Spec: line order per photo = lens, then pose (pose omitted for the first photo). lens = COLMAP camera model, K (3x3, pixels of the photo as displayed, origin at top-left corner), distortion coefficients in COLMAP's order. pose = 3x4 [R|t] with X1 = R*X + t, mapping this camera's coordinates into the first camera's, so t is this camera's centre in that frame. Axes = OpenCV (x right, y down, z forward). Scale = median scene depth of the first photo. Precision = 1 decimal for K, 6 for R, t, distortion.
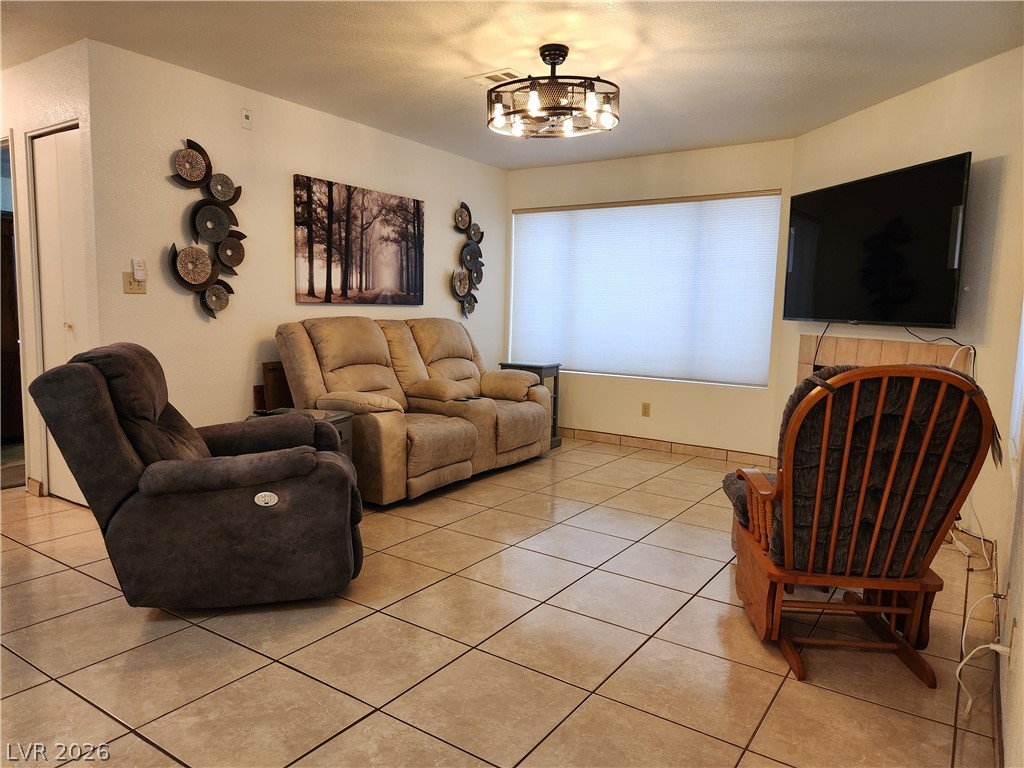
lens RADIAL K [[689.7, 0, 511.4], [0, 689.7, 381.8], [0, 0, 1]] dist [0.004393, -0.005280]
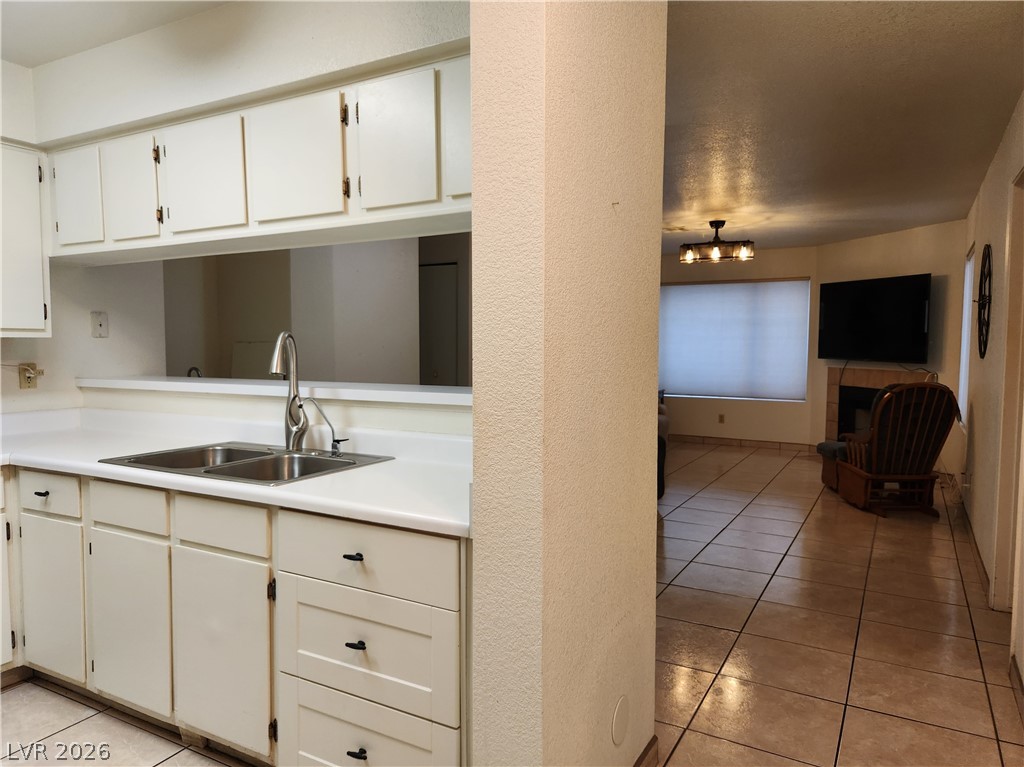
lens RADIAL K [[689.7, 0, 514.9], [0, 689.7, 384.8], [0, 0, 1]] dist [0.004393, -0.005280]
pose [[0.996236, -0.027330, 0.082257, -0.640501], [0.030699, 0.998729, -0.039974, 0.021860], [-0.081060, 0.042349, 0.995809, -0.793243]]
